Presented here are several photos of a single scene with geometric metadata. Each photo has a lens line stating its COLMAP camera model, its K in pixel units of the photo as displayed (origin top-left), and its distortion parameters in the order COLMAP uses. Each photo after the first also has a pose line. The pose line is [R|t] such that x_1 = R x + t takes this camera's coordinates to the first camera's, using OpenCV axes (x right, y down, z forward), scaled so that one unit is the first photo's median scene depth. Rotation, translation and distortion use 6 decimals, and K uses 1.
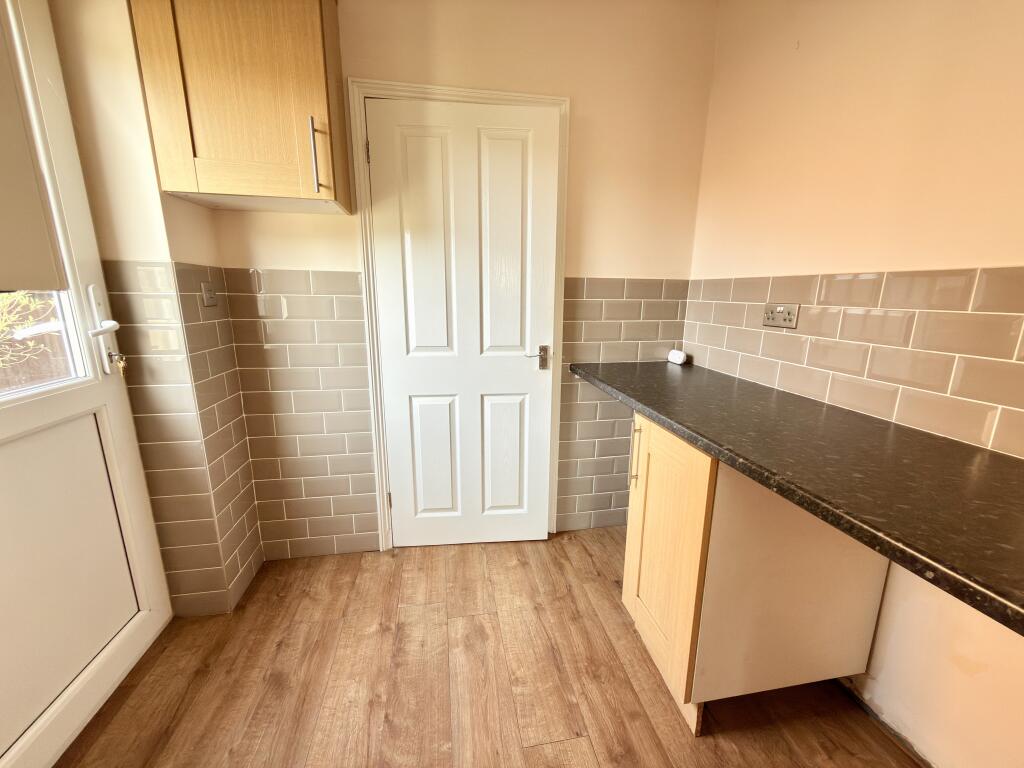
lens RADIAL K [[407.1, 0, 509.9], [0, 407.1, 383.6], [0, 0, 1]] dist [-0.000544, 0.000275]
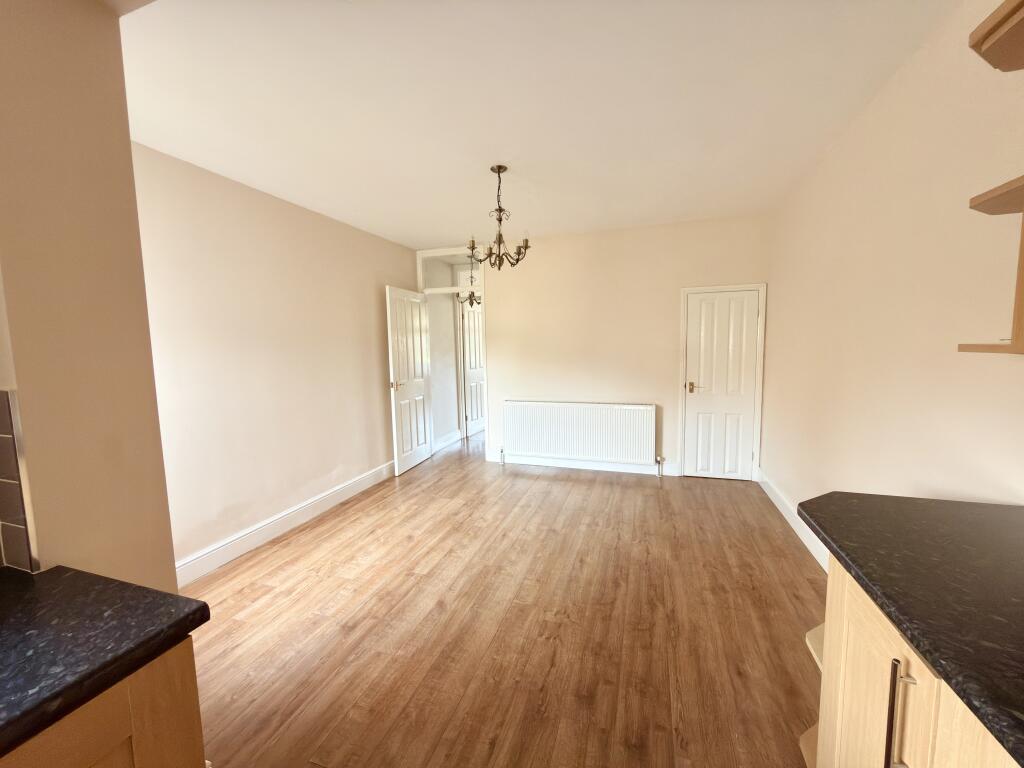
lens RADIAL K [[407.1, 0, 512.0], [0, 407.1, 384.3], [0, 0, 1]] dist [-0.000544, 0.000275]
pose [[0.878663, 0.021768, -0.476946, 0.370452], [-0.074982, 0.992855, -0.092824, -0.035582], [0.471517, 0.117324, 0.874018, -0.293355]]
